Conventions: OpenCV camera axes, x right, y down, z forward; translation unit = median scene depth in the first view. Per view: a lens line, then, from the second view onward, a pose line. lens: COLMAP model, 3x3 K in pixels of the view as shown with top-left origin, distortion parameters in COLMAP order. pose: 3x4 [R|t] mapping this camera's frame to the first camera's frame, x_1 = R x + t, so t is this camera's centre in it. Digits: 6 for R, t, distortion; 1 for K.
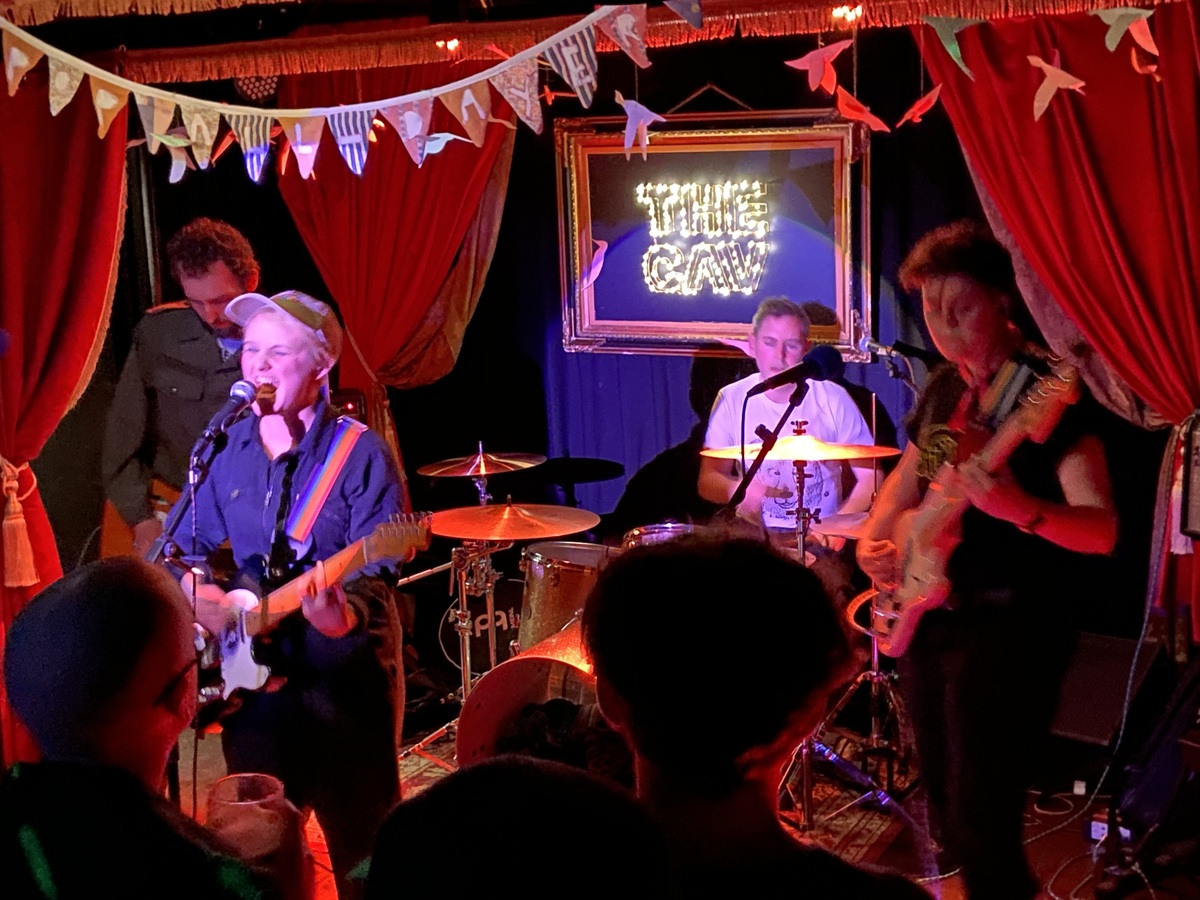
lens RADIAL K [[1690.7, 0, 595.7], [0, 1690.7, 448.6], [0, 0, 1]] dist [0.133811, 0.000000]
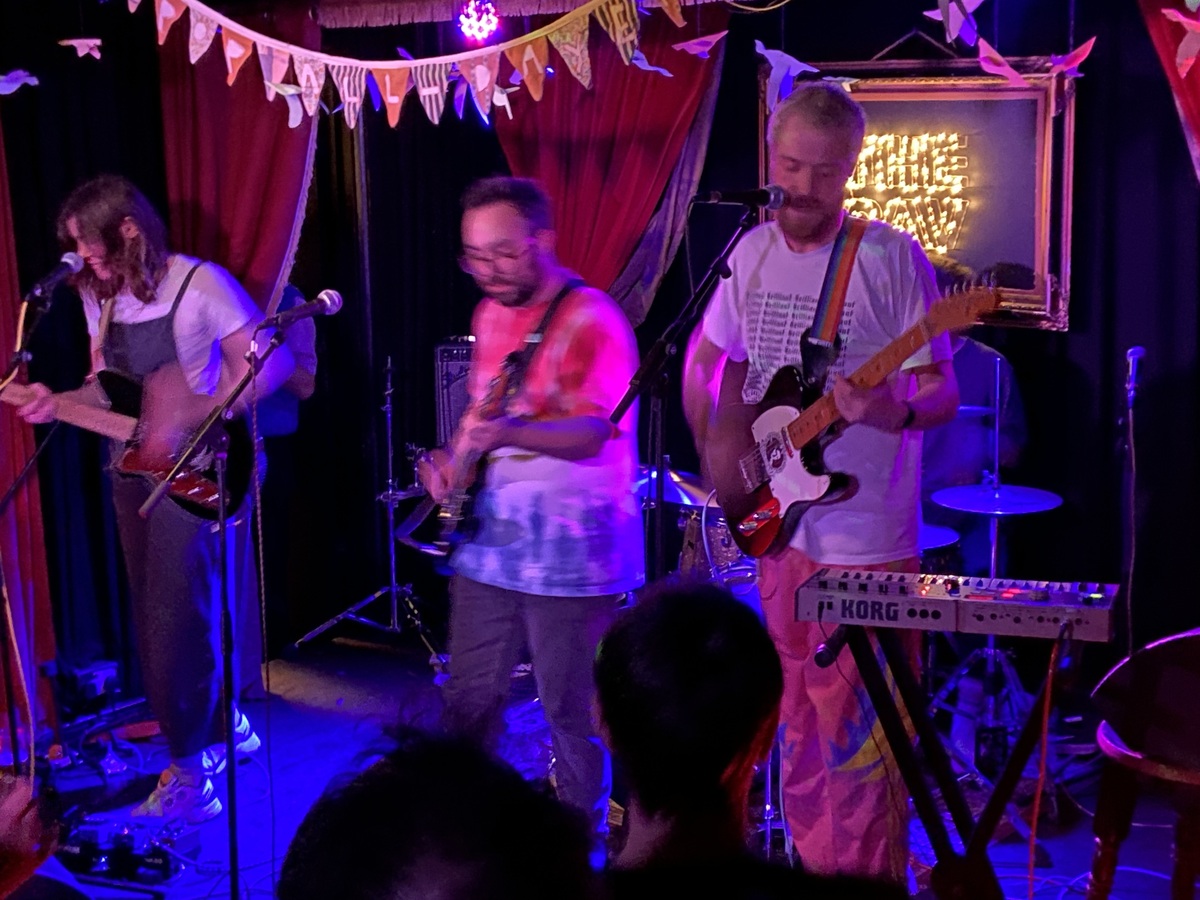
lens RADIAL K [[1904.5, 0, 593.7], [0, 1904.5, 445.4], [0, 0, 1]] dist [0.149346, 0.000000]
pose [[0.971889, 0.059341, -0.227839, 0.151540], [-0.055968, 0.998207, 0.021243, 0.003609], [0.228691, -0.007894, 0.973467, -0.081886]]
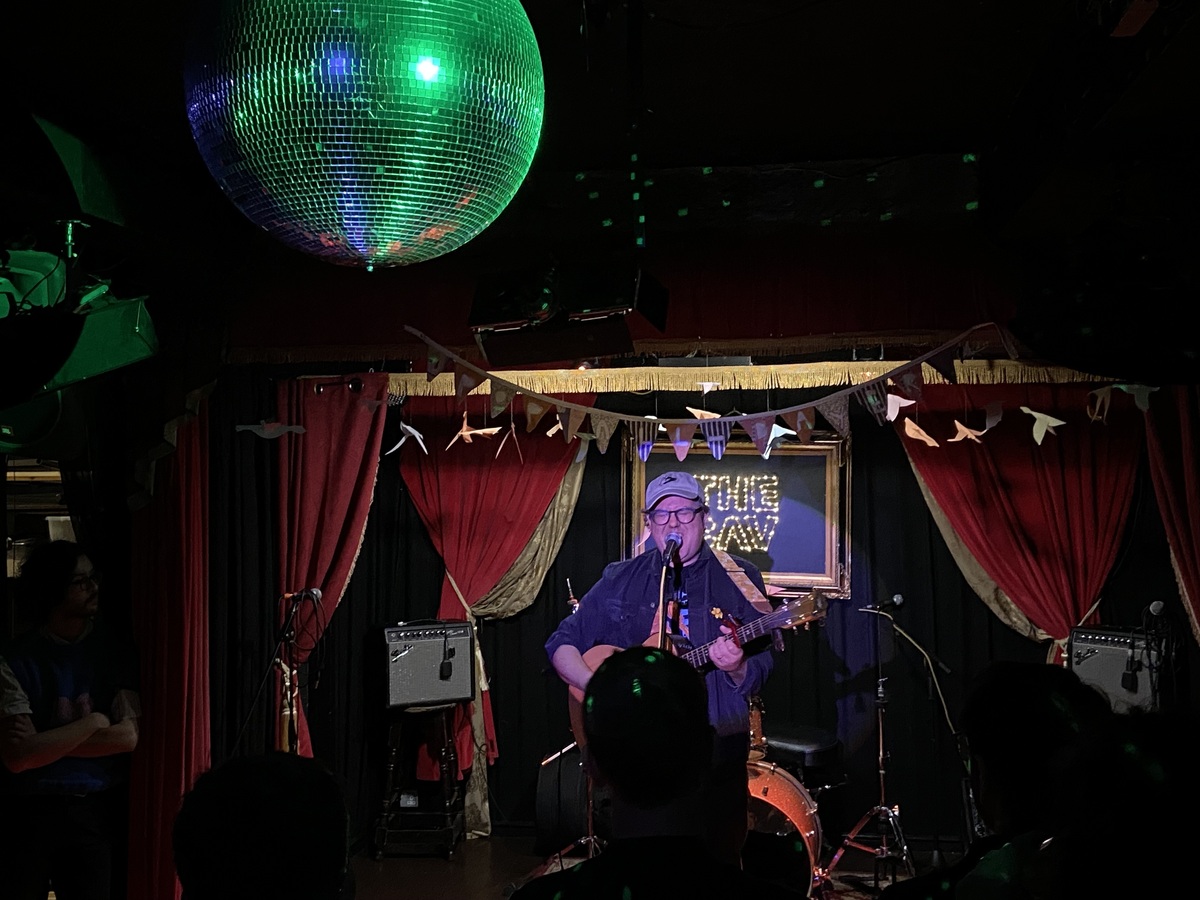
lens RADIAL K [[1494.6, 0, 601.3], [0, 1494.6, 439.4], [0, 0, 1]] dist [0.193701, 0.000000]
pose [[0.958602, 0.039981, 0.281930, -0.416249], [0.013021, 0.982903, -0.183662, 0.050106], [-0.284452, 0.179730, 0.941692, -0.194563]]
